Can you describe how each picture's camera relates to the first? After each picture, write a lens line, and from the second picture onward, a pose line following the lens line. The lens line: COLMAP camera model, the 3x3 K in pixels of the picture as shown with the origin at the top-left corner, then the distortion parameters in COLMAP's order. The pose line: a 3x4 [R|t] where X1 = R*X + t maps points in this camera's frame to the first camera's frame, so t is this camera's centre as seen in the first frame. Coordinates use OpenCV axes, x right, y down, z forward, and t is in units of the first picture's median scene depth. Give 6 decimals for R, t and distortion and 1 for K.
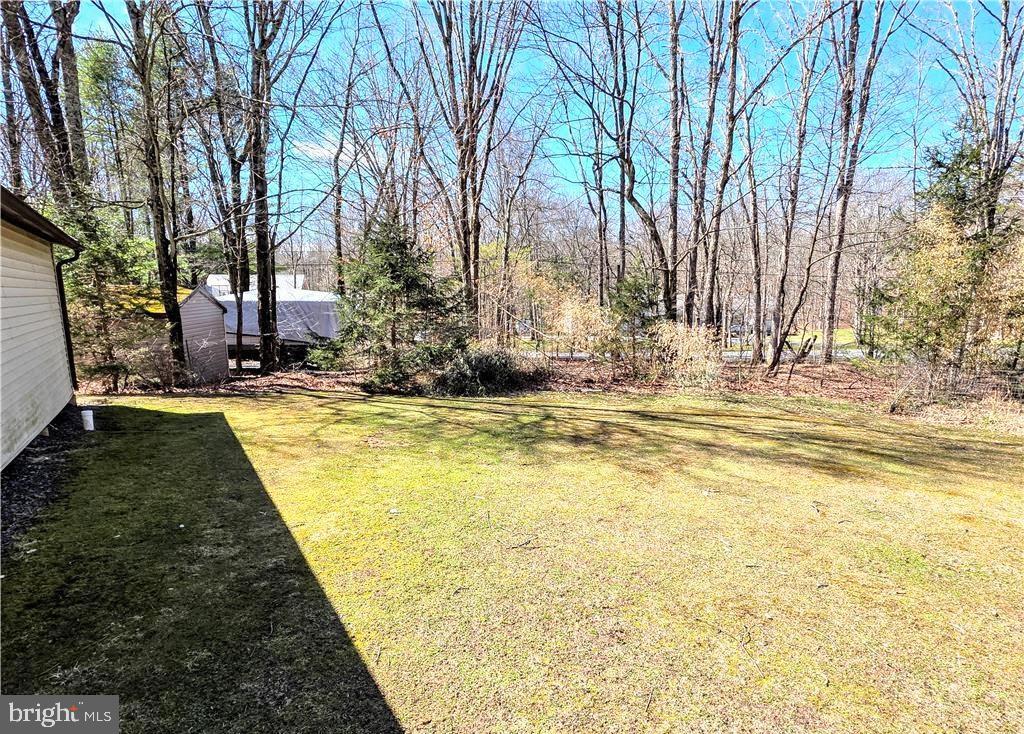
lens RADIAL K [[545.1, 0, 512.9], [0, 545.1, 389.9], [0, 0, 1]] dist [0.002878, 0.000360]
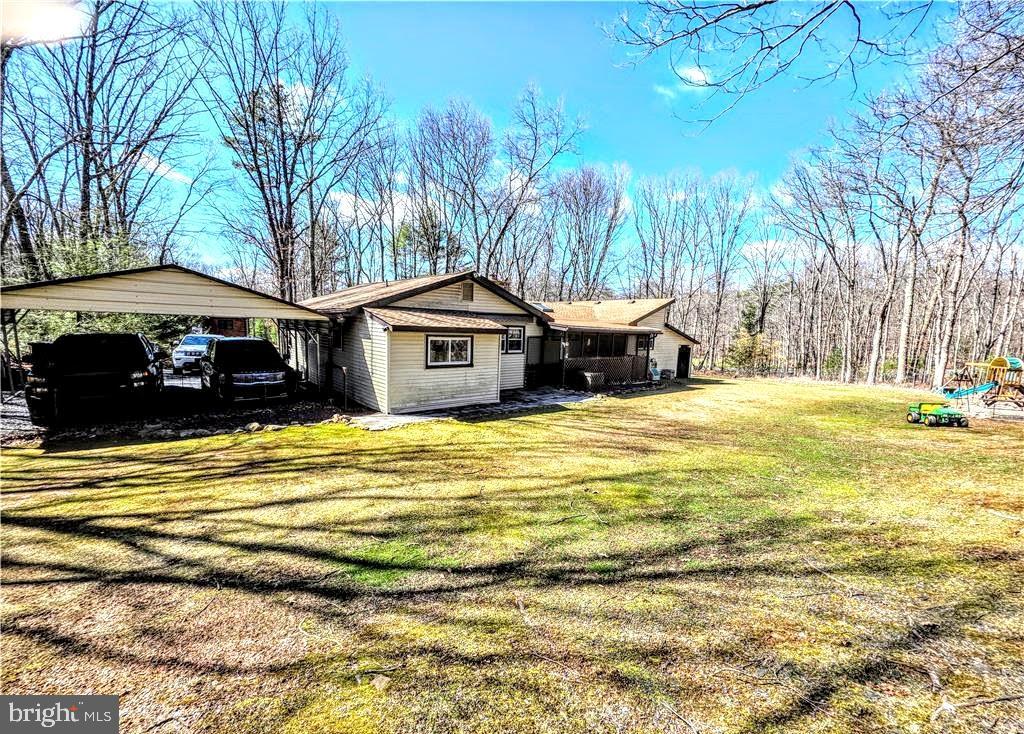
lens RADIAL K [[408.7, 0, 513.9], [0, 408.7, 380.8], [0, 0, 1]] dist [0.000468, -0.000133]
pose [[0.990591, 0.023976, 0.134742, -0.800520], [-0.018059, 0.998826, -0.044961, 0.131037], [-0.135662, 0.042104, 0.989860, -1.064373]]
